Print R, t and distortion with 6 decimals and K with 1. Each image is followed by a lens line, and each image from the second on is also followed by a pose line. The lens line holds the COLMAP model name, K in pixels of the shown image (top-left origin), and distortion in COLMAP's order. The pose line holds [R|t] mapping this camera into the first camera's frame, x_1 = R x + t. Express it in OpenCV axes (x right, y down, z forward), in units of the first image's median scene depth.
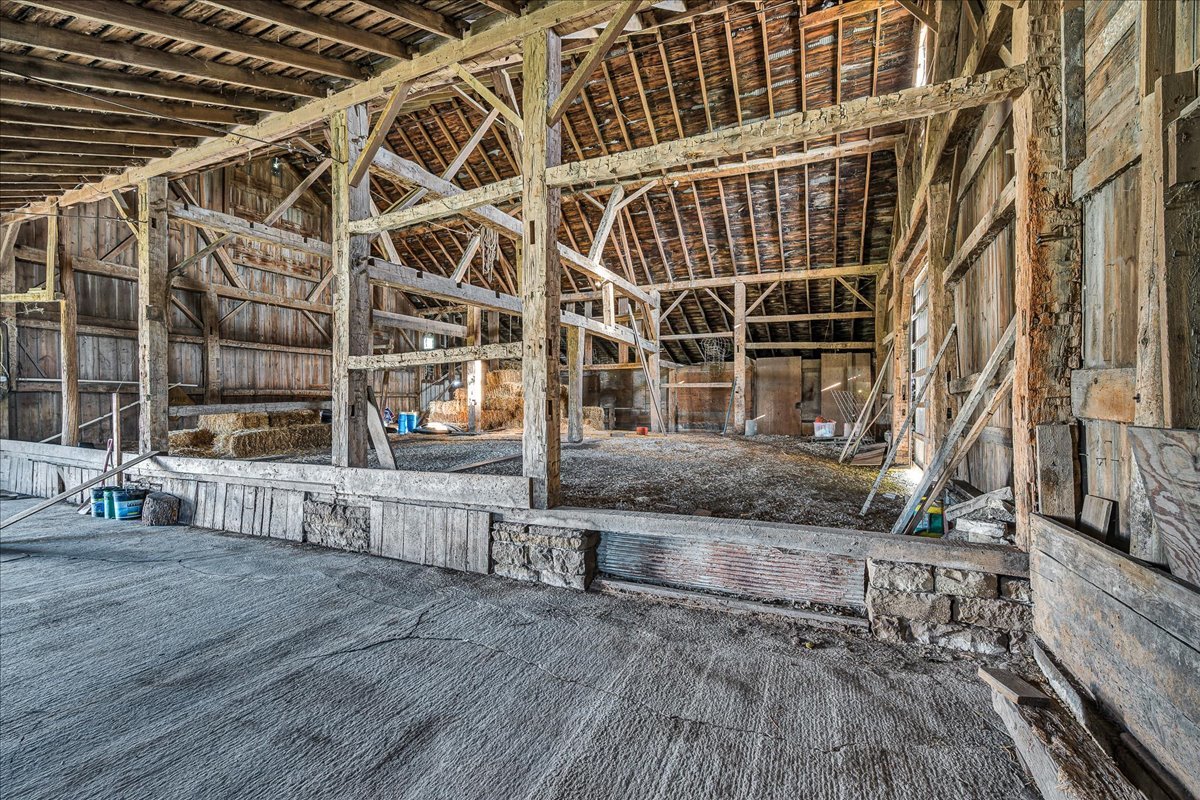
lens RADIAL K [[490.9, 0, 605.9], [0, 490.9, 401.9], [0, 0, 1]] dist [0.000126, 0.000117]
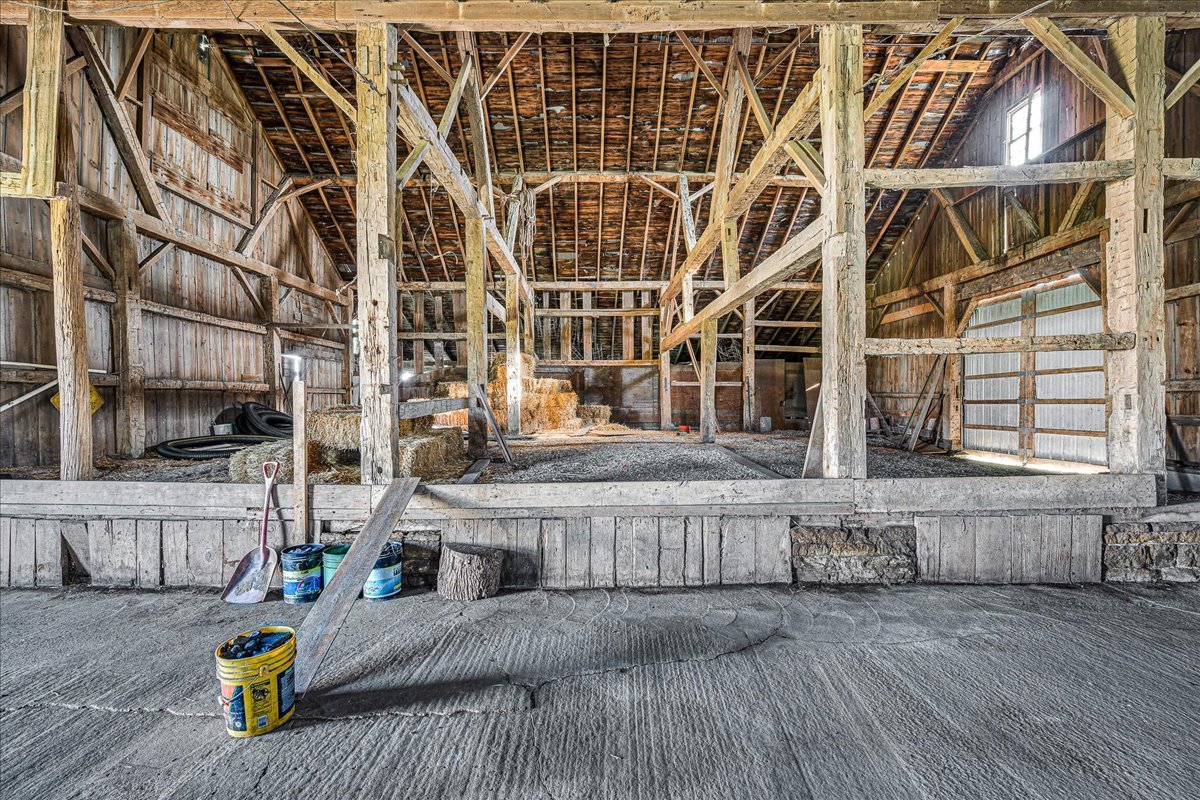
lens RADIAL K [[490.9, 0, 601.5], [0, 490.9, 400.0], [0, 0, 1]] dist [0.000126, 0.000117]
pose [[0.910529, 0.001243, 0.413443, -0.471463], [0.000222, 0.999994, -0.003494, 0.003492], [-0.413445, 0.003273, 0.910523, 0.173778]]
